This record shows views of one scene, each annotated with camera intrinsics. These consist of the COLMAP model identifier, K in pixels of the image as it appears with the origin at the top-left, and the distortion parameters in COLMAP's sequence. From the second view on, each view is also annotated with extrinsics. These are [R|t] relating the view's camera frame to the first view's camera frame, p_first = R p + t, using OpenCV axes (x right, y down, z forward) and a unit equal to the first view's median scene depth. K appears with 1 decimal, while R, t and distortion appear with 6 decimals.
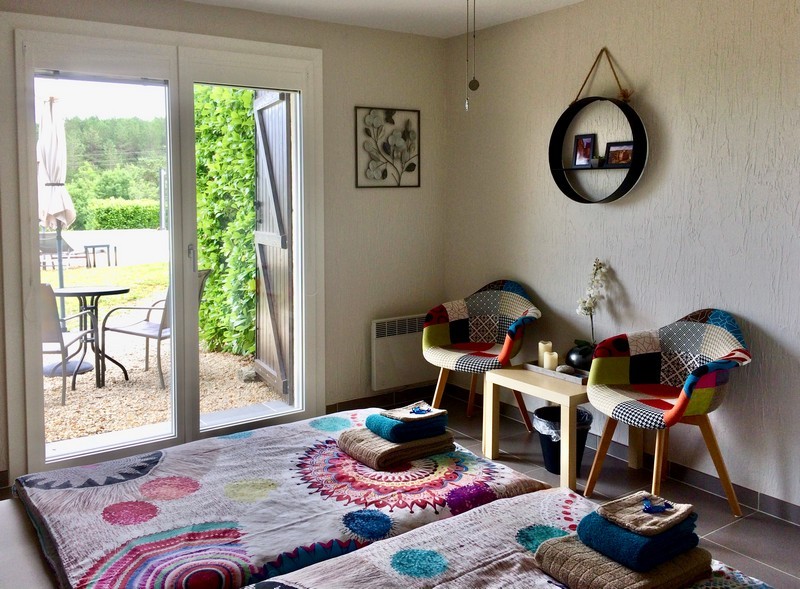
lens RADIAL K [[713.1, 0, 400.0], [0, 713.1, 294.5], [0, 0, 1]] dist [0.000848, 0.001005]
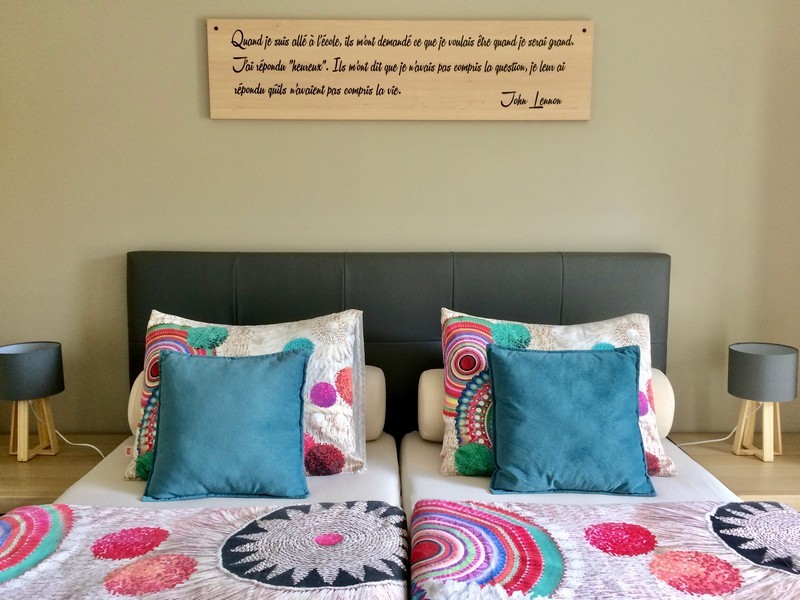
lens RADIAL K [[693.1, 0, 400.0], [0, 693.1, 300.0], [0, 0, 1]] dist [-0.002719, -0.007210]
pose [[-0.582511, 0.098130, -0.806878, 0.403910], [-0.121917, 0.970907, 0.206094, -0.095490], [0.803628, 0.218425, -0.553600, 1.258140]]
